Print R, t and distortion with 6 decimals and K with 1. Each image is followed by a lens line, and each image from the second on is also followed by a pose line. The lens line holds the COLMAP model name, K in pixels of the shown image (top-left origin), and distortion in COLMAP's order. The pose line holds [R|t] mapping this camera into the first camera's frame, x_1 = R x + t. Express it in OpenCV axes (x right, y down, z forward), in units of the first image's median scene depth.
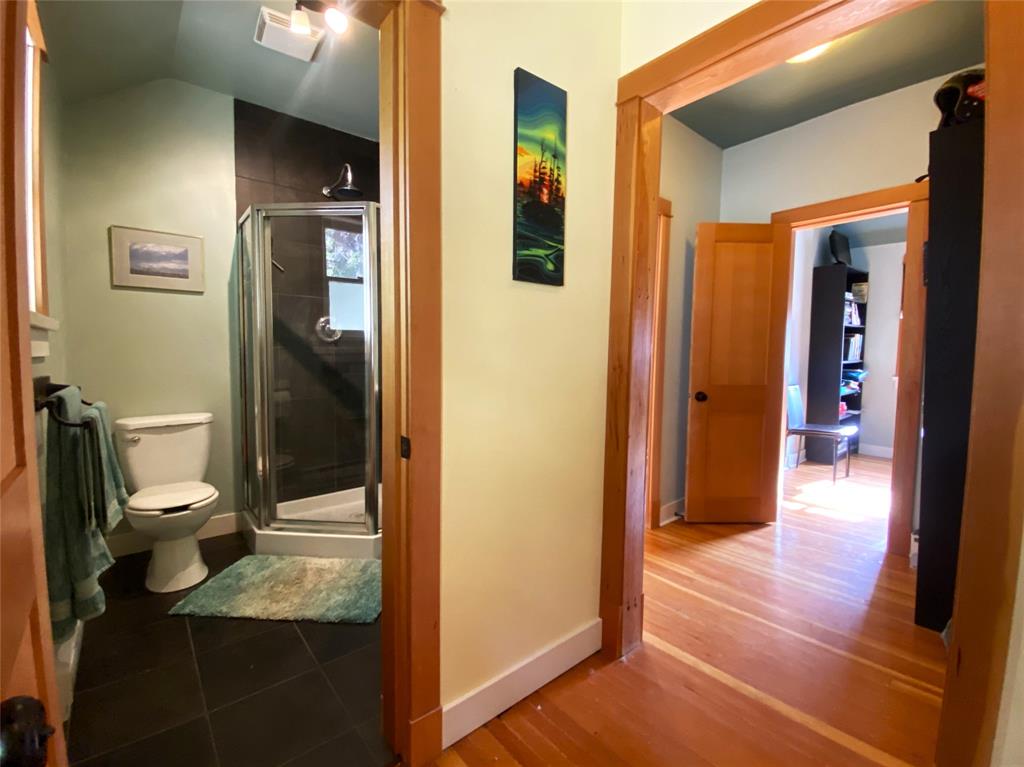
lens RADIAL K [[443.4, 0, 492.4], [0, 443.4, 383.3], [0, 0, 1]] dist [-0.000617, -0.000285]
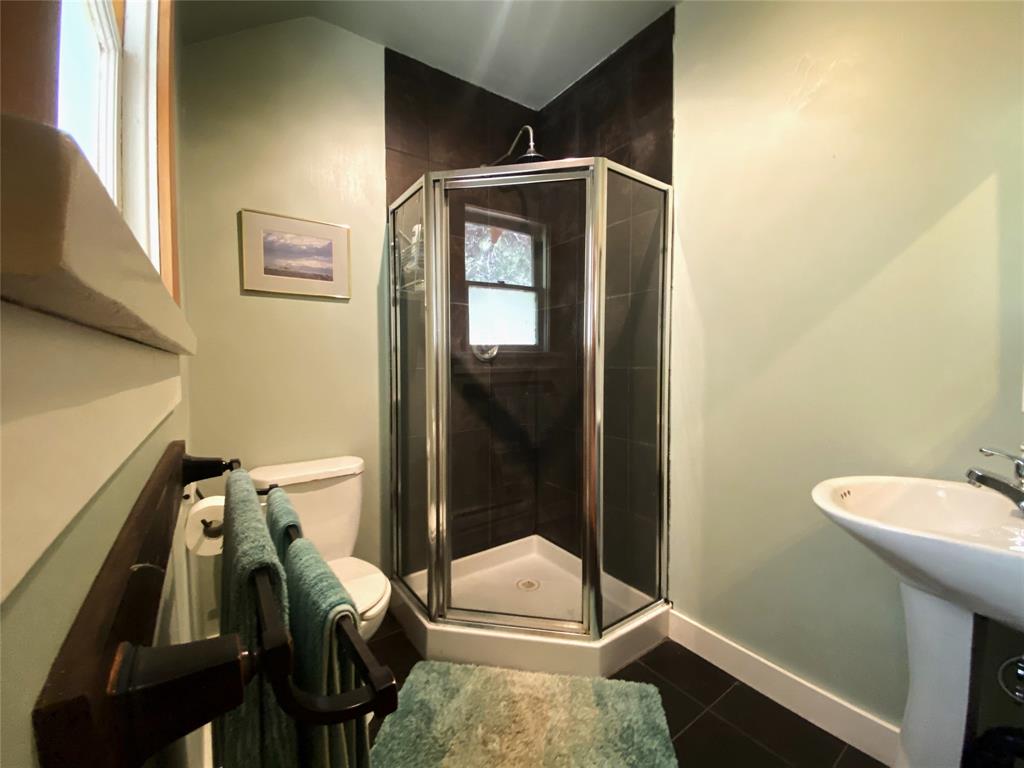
lens RADIAL K [[417.2, 0, 508.0], [0, 417.2, 382.0], [0, 0, 1]] dist [0.030951, -0.029146]
pose [[0.997520, -0.009527, -0.069731, -0.342569], [0.008322, 0.999811, -0.017543, -0.048776], [0.069885, 0.016920, 0.997412, 0.311831]]
